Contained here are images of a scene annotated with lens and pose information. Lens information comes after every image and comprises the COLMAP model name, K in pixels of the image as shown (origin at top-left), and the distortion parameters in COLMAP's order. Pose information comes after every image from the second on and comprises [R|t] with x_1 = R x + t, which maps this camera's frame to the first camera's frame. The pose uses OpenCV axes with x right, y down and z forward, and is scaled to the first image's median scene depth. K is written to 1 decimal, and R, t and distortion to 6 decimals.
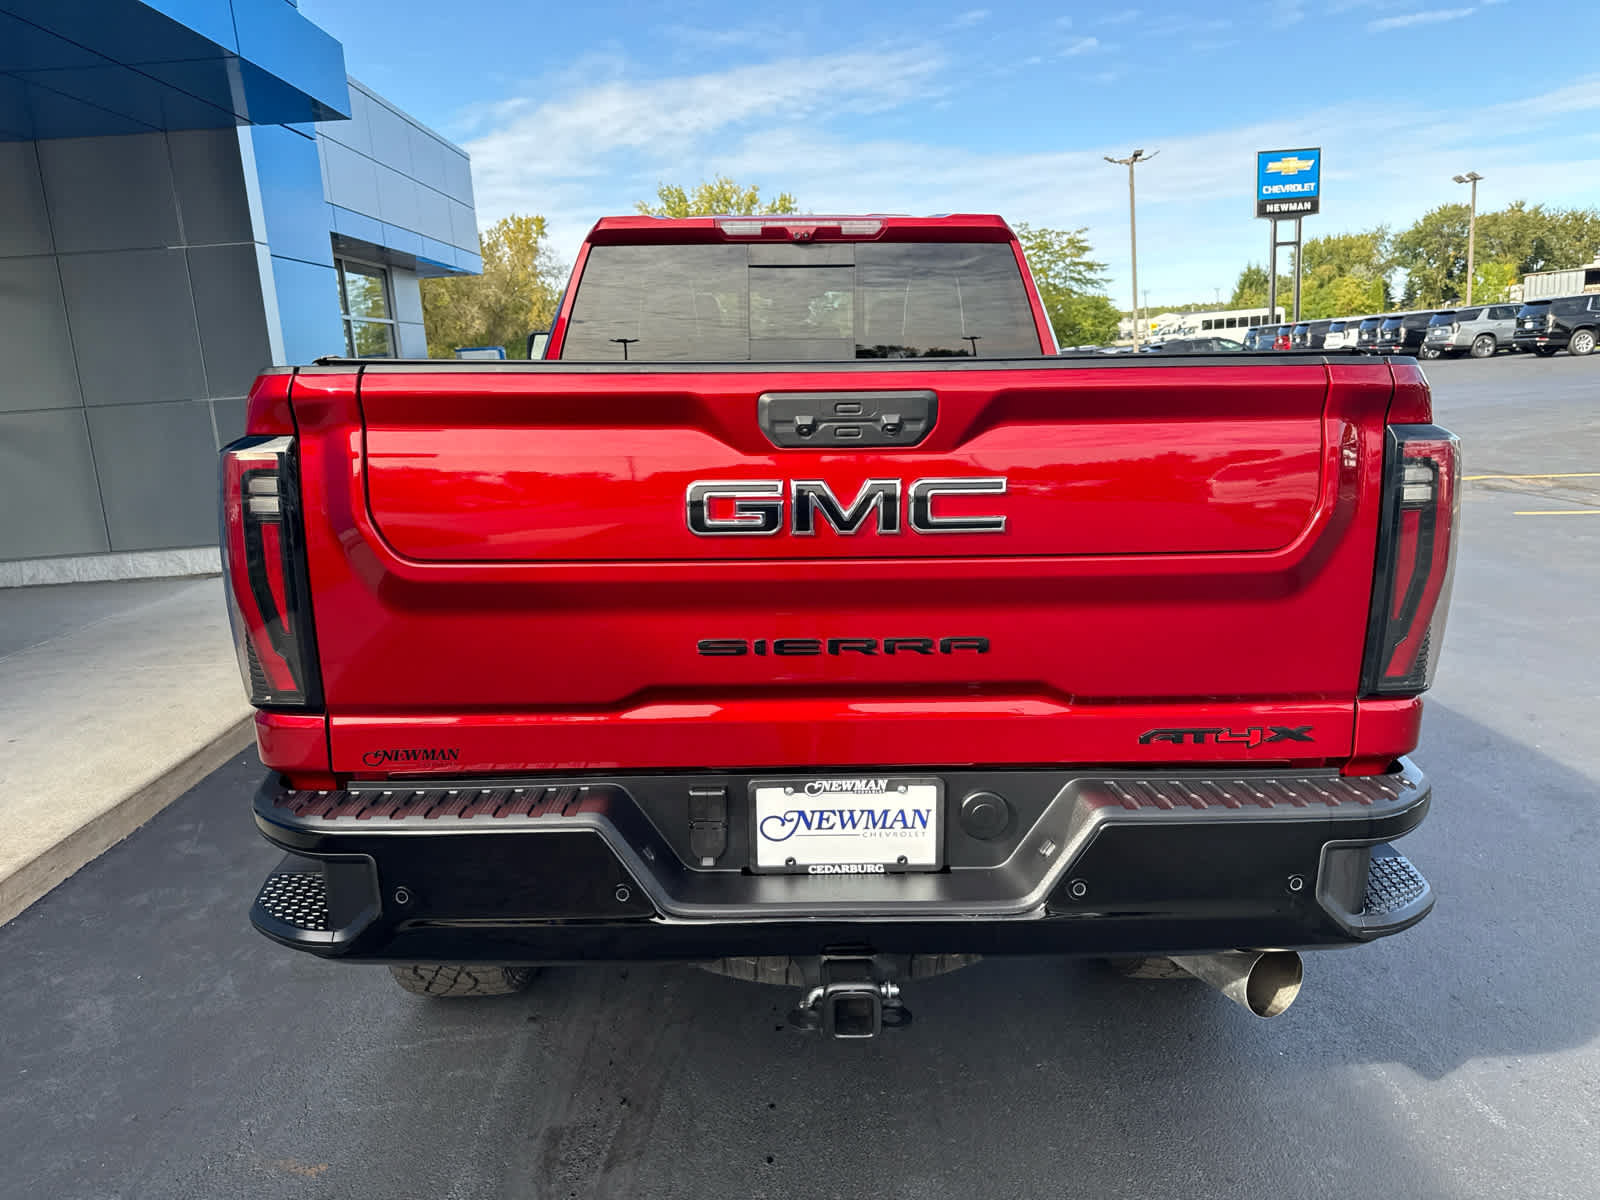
lens RADIAL K [[1128.8, 0, 792.3], [0, 1128.8, 584.0], [0, 0, 1]] dist [0.038367, -0.044089]
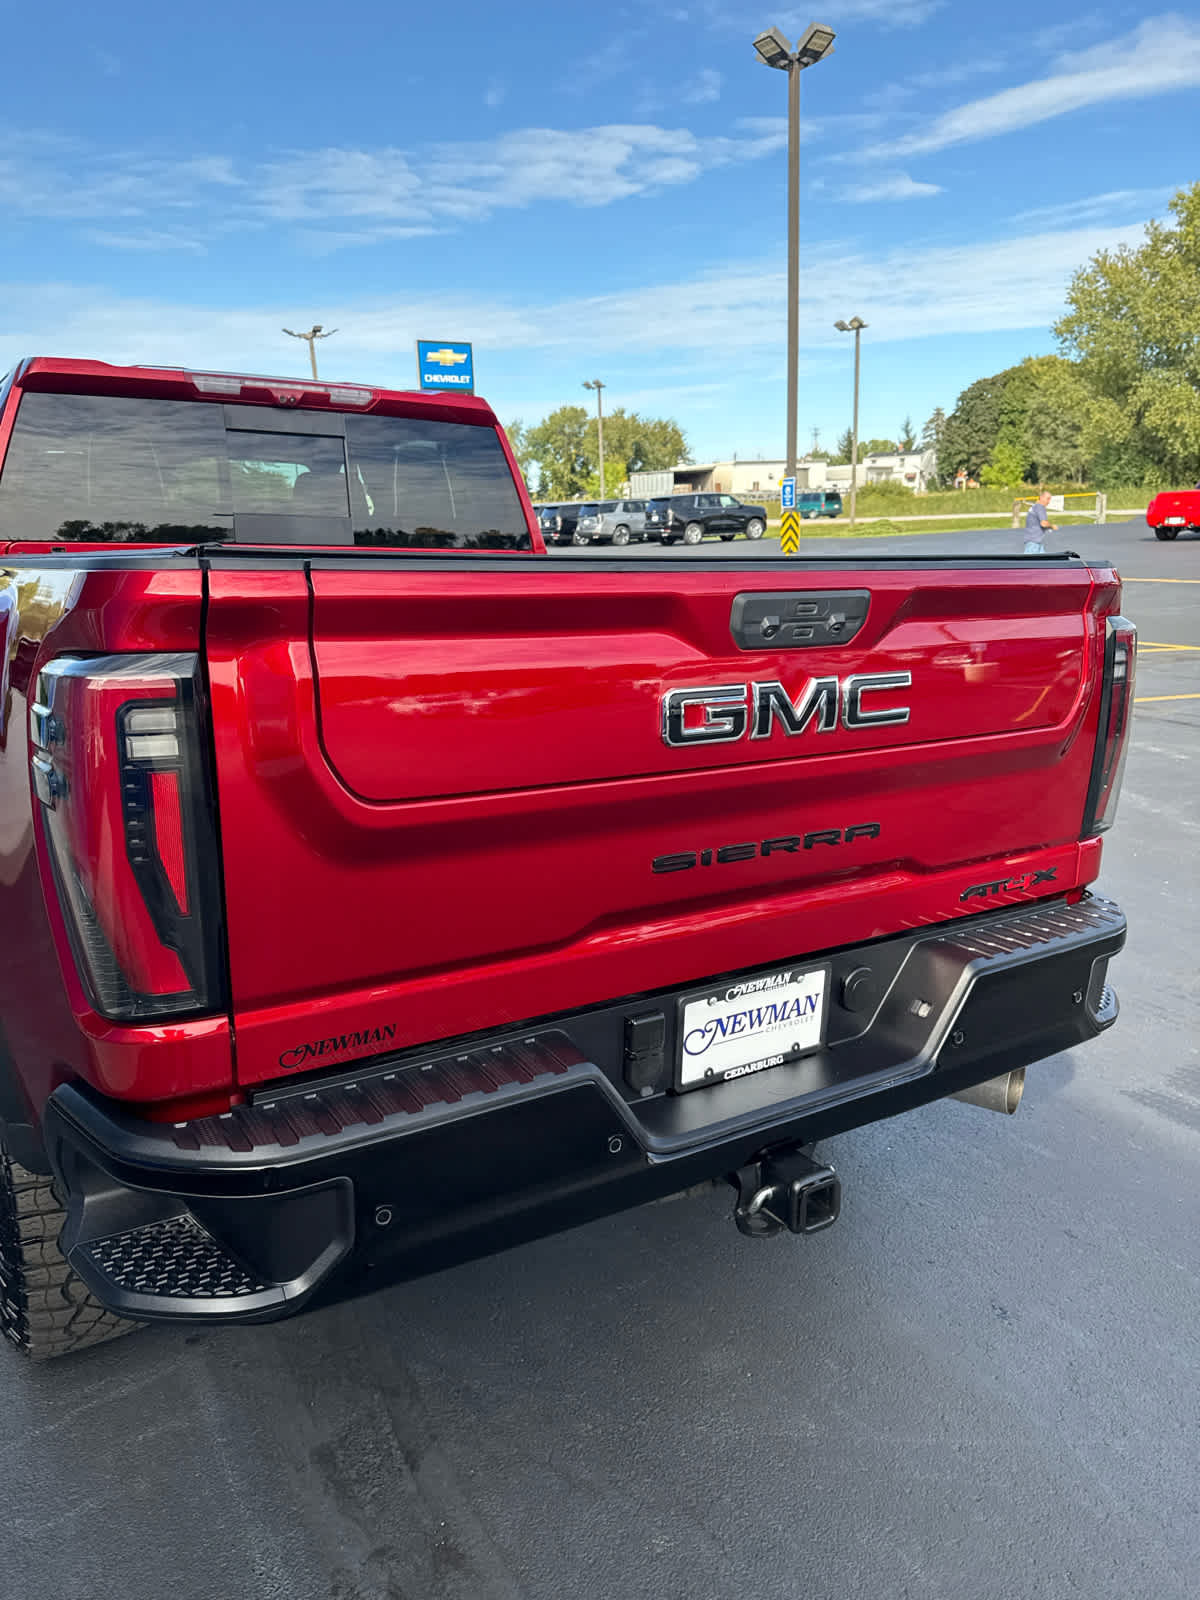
lens RADIAL K [[1128.8, 0, 608.4], [0, 1128.8, 815.0], [0, 0, 1]] dist [0.038367, -0.044089]
pose [[0.854371, -0.101735, 0.509608, -0.227585], [0.078742, 0.994671, 0.066557, -0.019834], [-0.513663, -0.016736, 0.857829, 0.085442]]
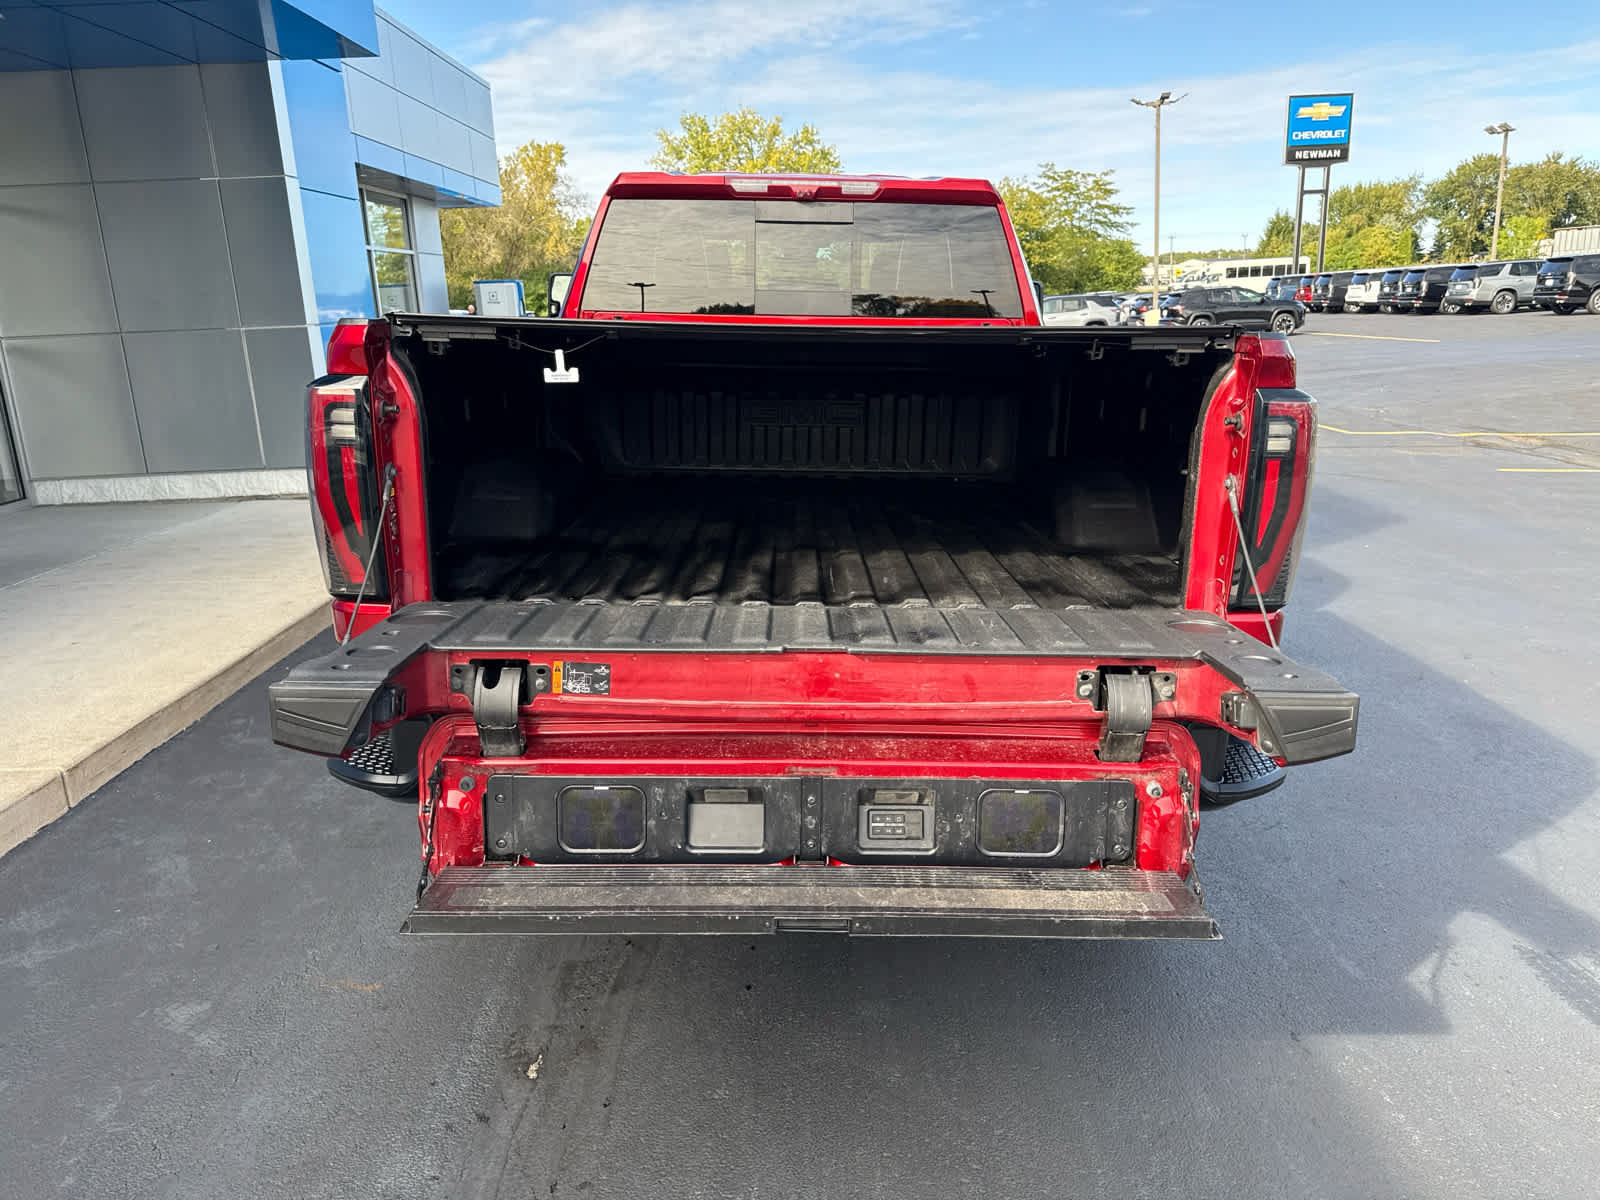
lens RADIAL K [[1128.8, 0, 807.4], [0, 1128.8, 590.2], [0, 0, 1]] dist [0.038367, -0.044089]
pose [[0.999695, 0.024620, 0.002032, 0.015541], [-0.024696, 0.998048, 0.057362, 0.007524], [-0.000616, -0.057395, 0.998351, -0.092767]]
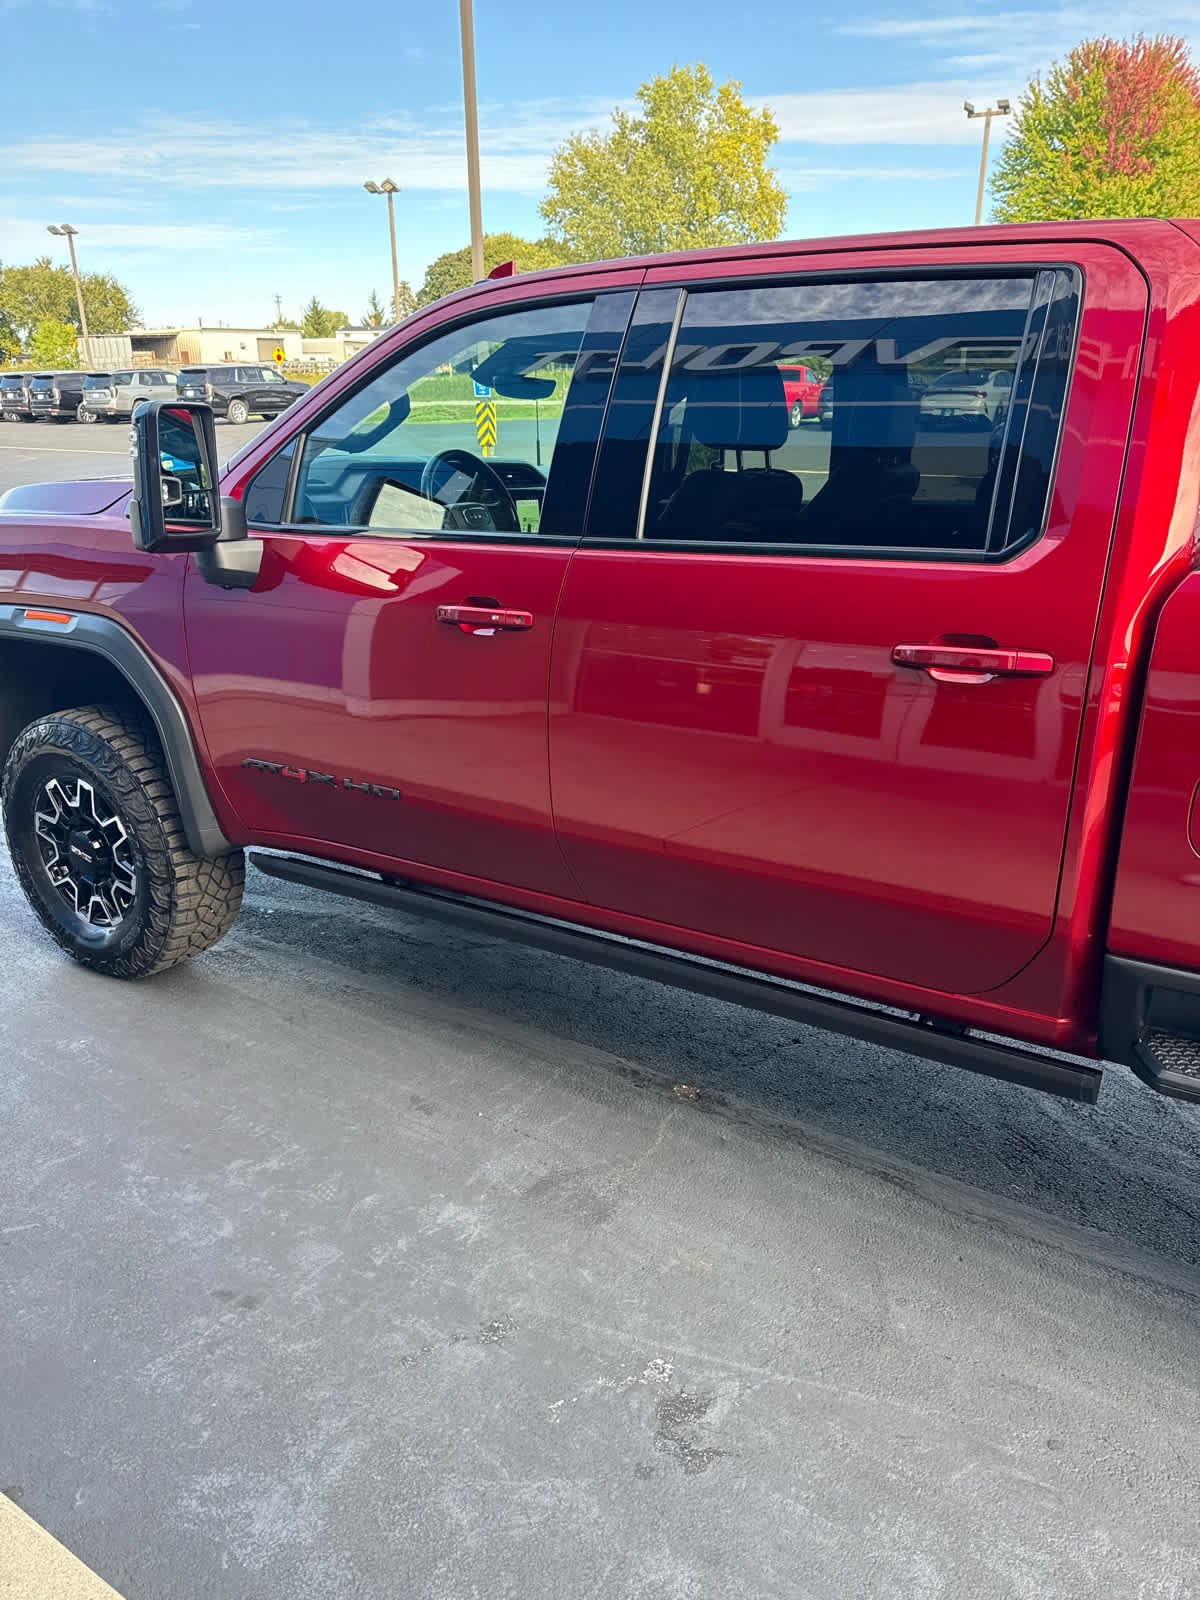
lens RADIAL K [[1128.8, 0, 591.9], [0, 1128.8, 807.7], [0, 0, 1]] dist [0.038367, -0.044089]
pose [[0.551551, -0.244083, 0.797631, -0.676094], [0.133076, 0.969731, 0.204727, -0.184817], [-0.823457, -0.006773, 0.567338, 0.810448]]
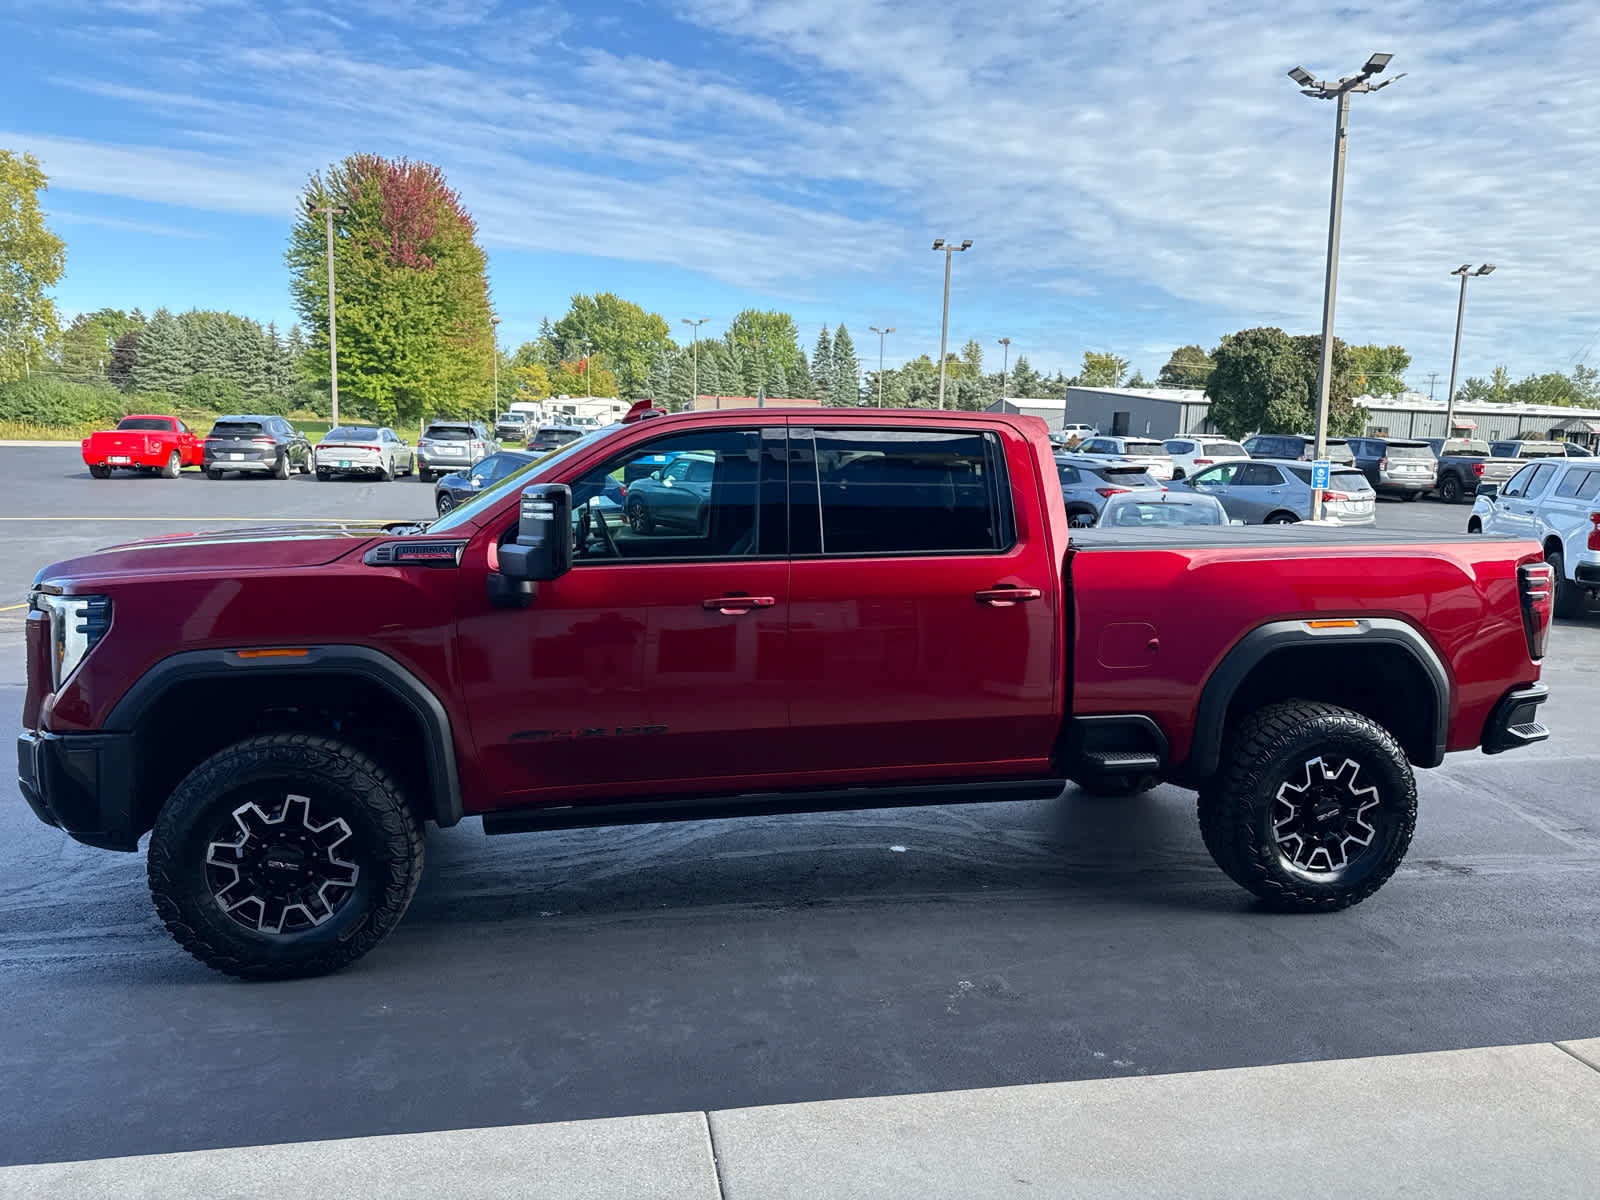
lens RADIAL K [[1128.8, 0, 811.2], [0, 1128.8, 597.8], [0, 0, 1]] dist [0.038367, -0.044089]
pose [[-0.171170, -0.084579, 0.981604, -1.167024], [0.174664, 0.977922, 0.114719, -0.271239], [-0.969636, 0.191087, -0.152618, 1.260169]]
